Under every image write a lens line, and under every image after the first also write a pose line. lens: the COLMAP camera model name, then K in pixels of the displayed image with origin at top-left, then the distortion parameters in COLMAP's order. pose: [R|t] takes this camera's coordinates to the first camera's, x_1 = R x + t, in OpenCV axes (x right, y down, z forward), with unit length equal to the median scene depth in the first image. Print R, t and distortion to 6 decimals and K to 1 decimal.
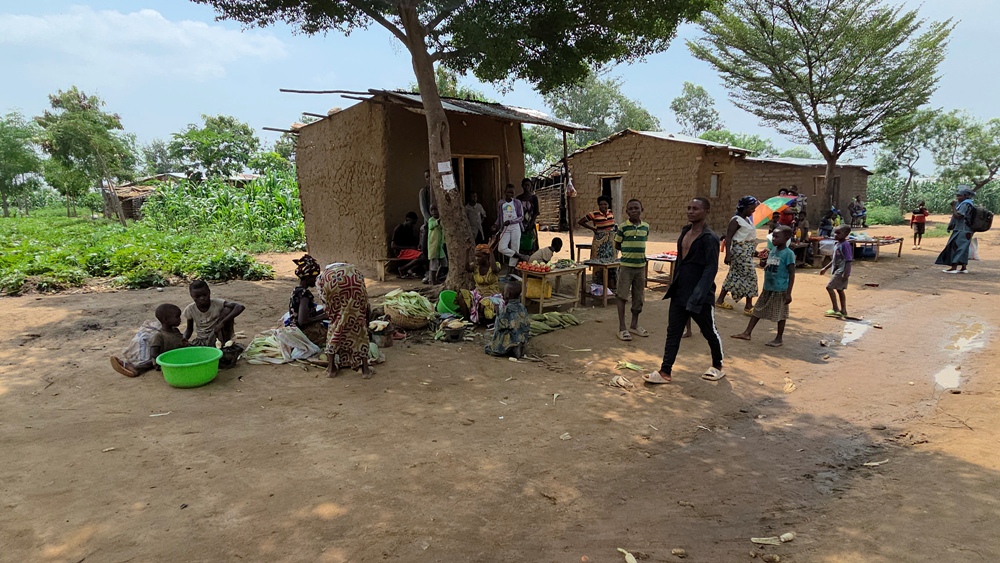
lens RADIAL K [[534.4, 0, 499.9], [0, 534.4, 281.6], [0, 0, 1]] dist [0.002610, 0.001070]
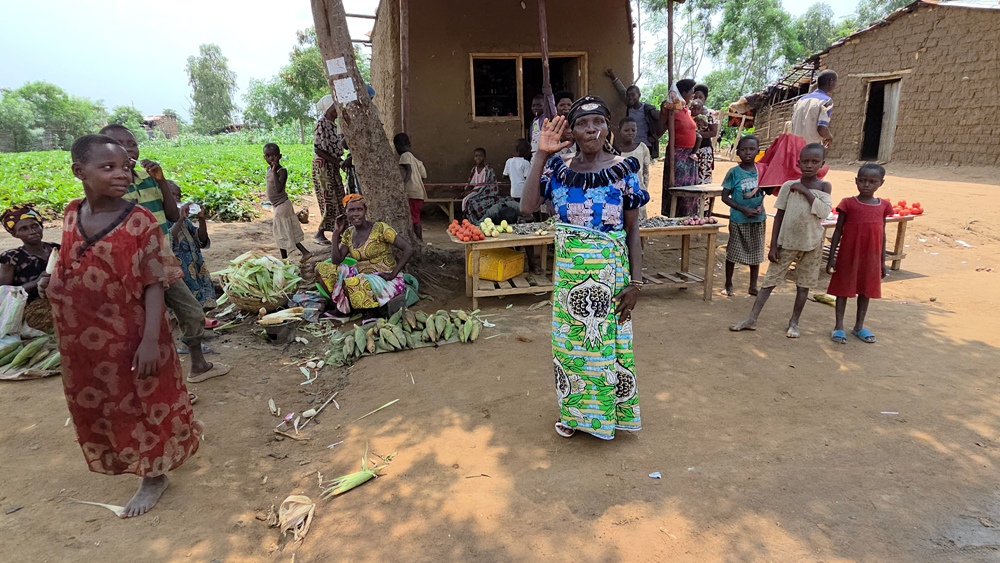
lens RADIAL K [[534.4, 0, 500.1], [0, 534.4, 281.3], [0, 0, 1]] dist [0.002610, 0.001070]
pose [[0.878999, 0.118902, -0.461761, 0.131405], [-0.054481, 0.987112, 0.150469, -0.021292], [0.473701, -0.107104, 0.874149, 0.161821]]
